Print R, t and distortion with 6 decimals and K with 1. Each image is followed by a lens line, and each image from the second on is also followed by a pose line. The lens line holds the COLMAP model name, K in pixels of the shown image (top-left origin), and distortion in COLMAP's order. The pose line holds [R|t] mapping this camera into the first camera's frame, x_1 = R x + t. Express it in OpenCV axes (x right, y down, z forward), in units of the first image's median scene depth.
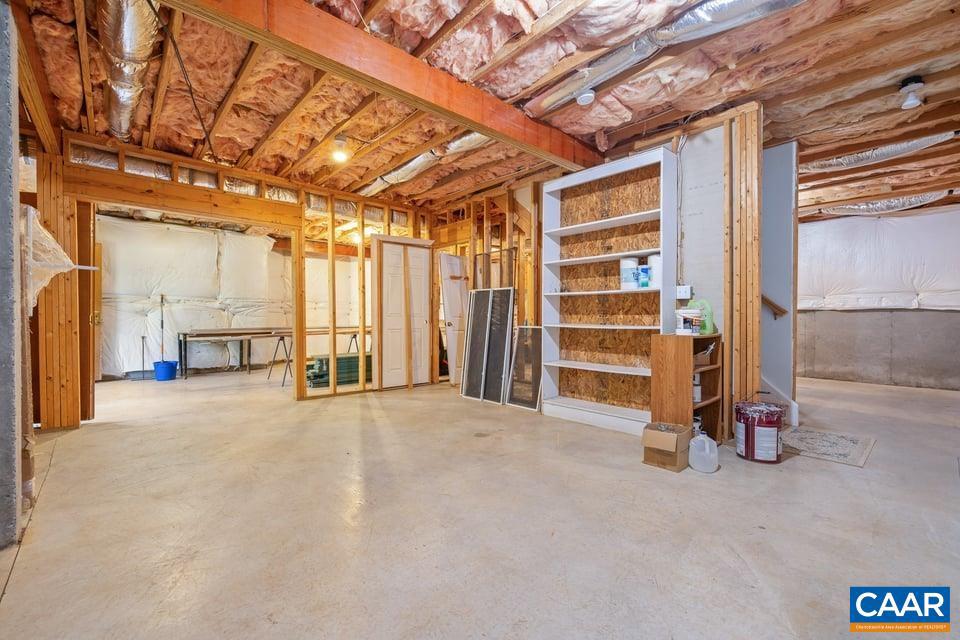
lens RADIAL K [[406.6, 0, 482.2], [0, 406.6, 317.3], [0, 0, 1]] dist [0.001724, 0.000208]
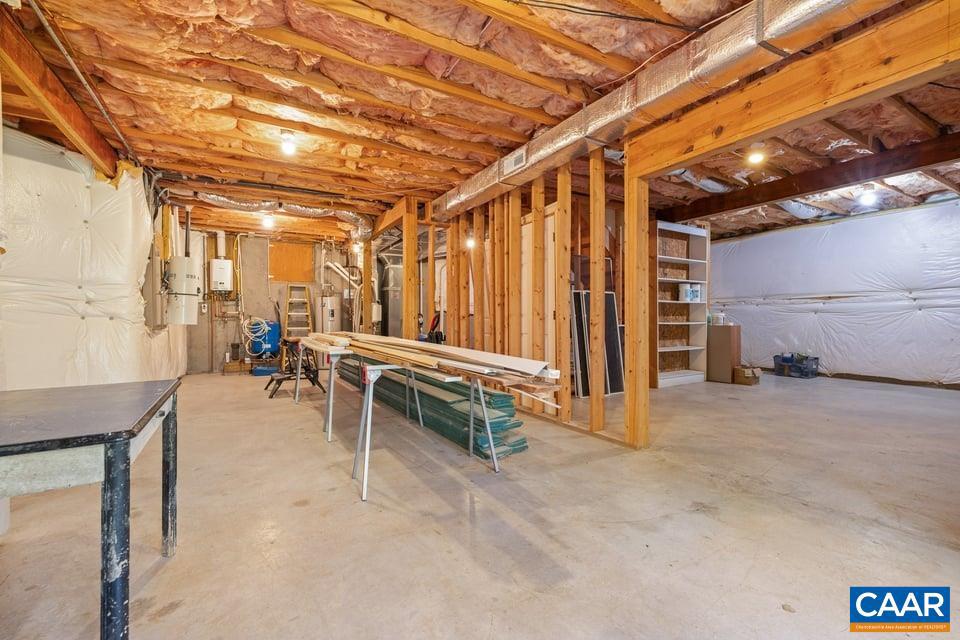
lens RADIAL K [[406.6, 0, 482.2], [0, 406.6, 317.3], [0, 0, 1]] dist [0.001724, 0.000208]
pose [[0.197569, -0.001013, 0.980288, -1.466482], [0.008459, 0.999964, -0.000671, -0.008805], [-0.980252, 0.008425, 0.197571, 1.470830]]
